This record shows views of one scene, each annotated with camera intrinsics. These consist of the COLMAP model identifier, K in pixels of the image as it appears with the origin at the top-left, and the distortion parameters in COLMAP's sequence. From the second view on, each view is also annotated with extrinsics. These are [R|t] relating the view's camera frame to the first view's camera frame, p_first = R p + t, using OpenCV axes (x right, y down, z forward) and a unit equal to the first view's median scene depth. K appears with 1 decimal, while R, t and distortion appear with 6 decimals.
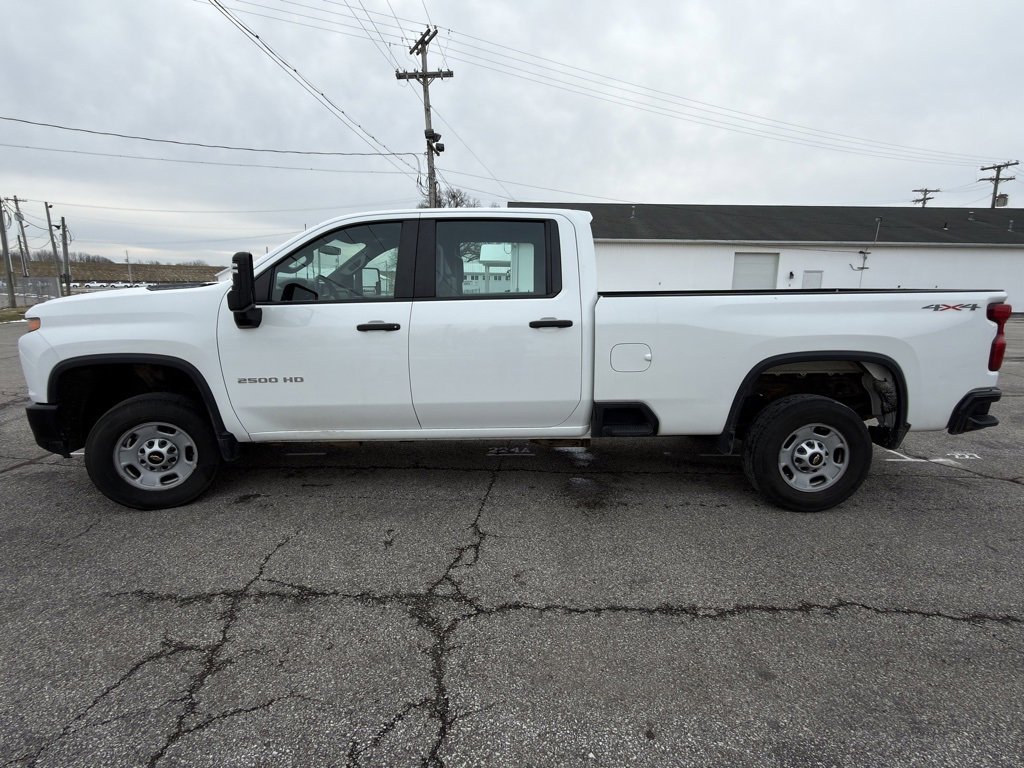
lens RADIAL K [[533.2, 0, 515.7], [0, 533.2, 380.7], [0, 0, 1]] dist [-0.001140, 0.000539]
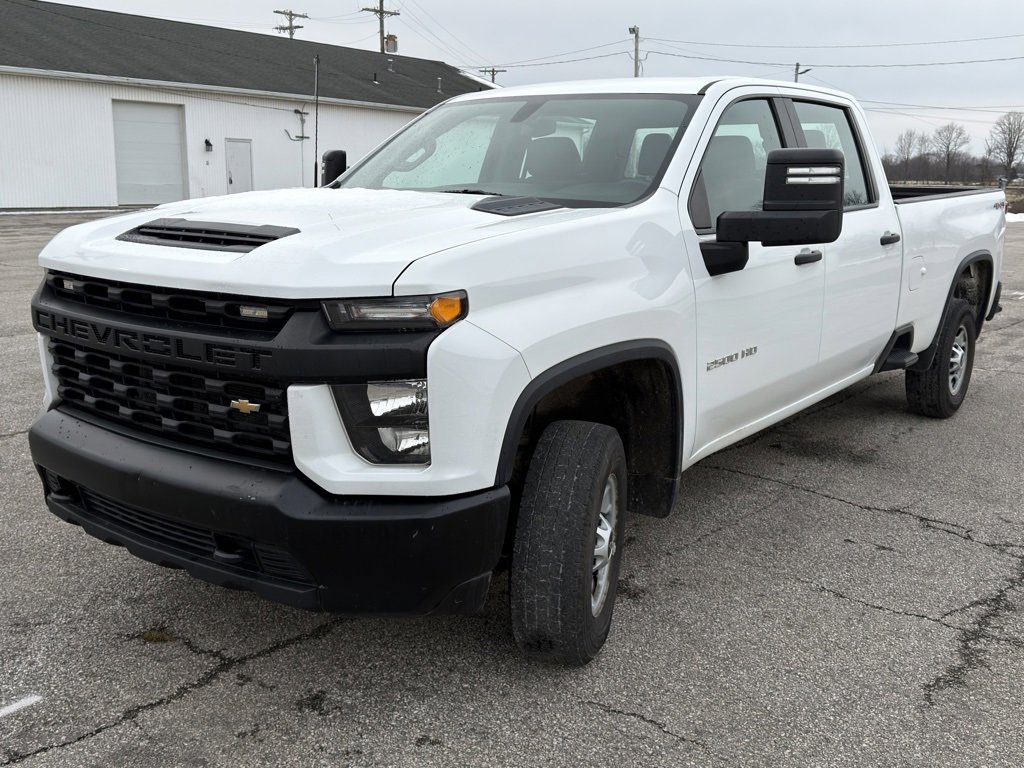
lens RADIAL K [[1015.0, 0, 537.5], [0, 1015.0, 381.9], [0, 0, 1]] dist [0.046126, 0.000000]
pose [[0.595739, -0.160576, 0.786963, -1.032619], [0.129317, 0.986204, 0.103335, -0.083580], [-0.792699, 0.040207, 0.608285, 0.330649]]
